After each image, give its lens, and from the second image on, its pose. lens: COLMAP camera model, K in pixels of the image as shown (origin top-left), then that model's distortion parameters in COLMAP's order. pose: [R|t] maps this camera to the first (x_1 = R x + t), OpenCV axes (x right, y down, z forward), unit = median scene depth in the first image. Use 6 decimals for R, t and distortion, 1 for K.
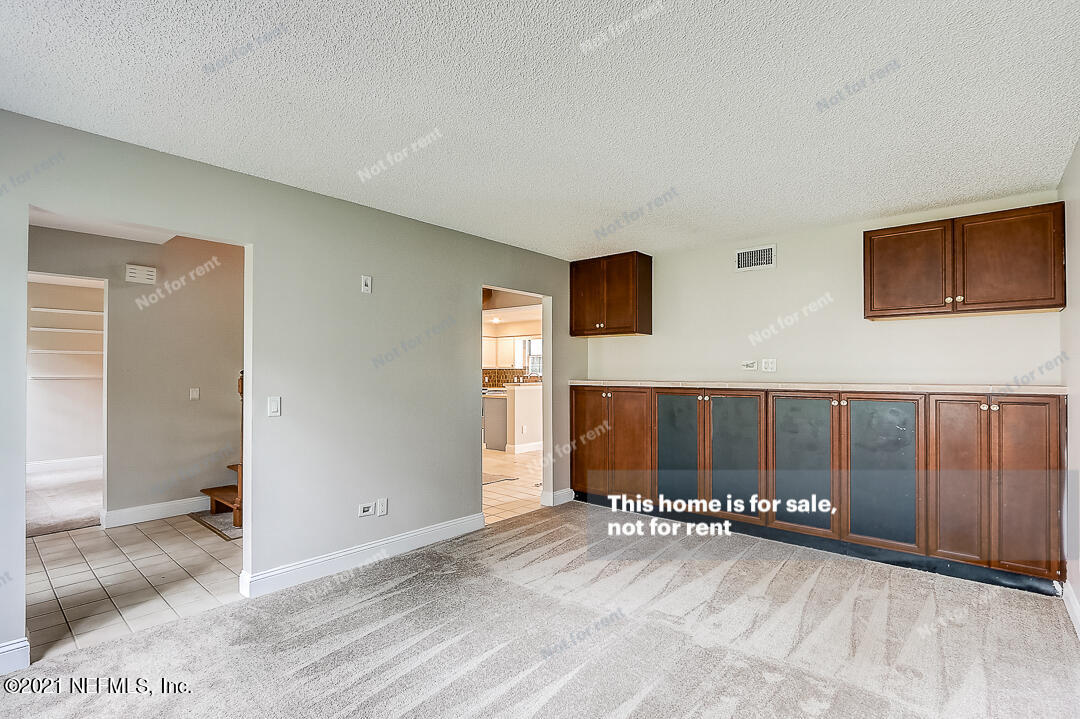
lens RADIAL K [[505.4, 0, 541.7], [0, 505.4, 368.6], [0, 0, 1]] dist [-0.007843, 0.001314]
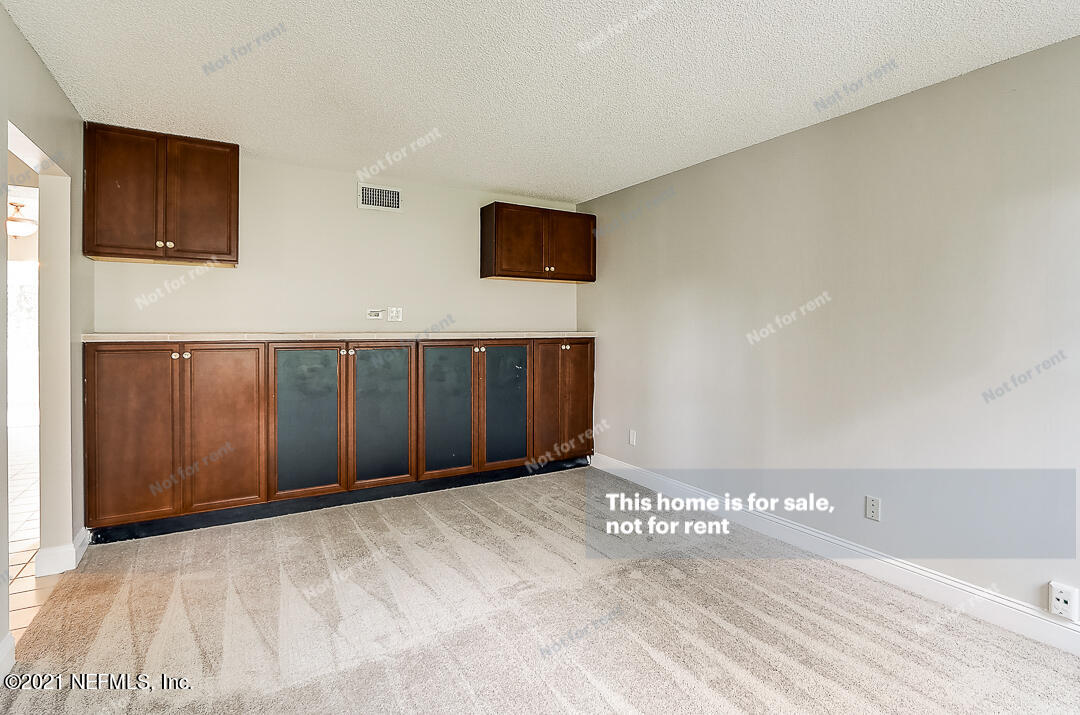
lens RADIAL K [[533.7, 0, 562.5], [0, 533.7, 320.4], [0, 0, 1]] dist [-0.003004, -0.000882]
pose [[0.305946, 0.008094, 0.952014, -0.411809], [-0.014166, 0.999892, -0.003949, 0.004317], [-0.951943, -0.012278, 0.306028, 0.393715]]
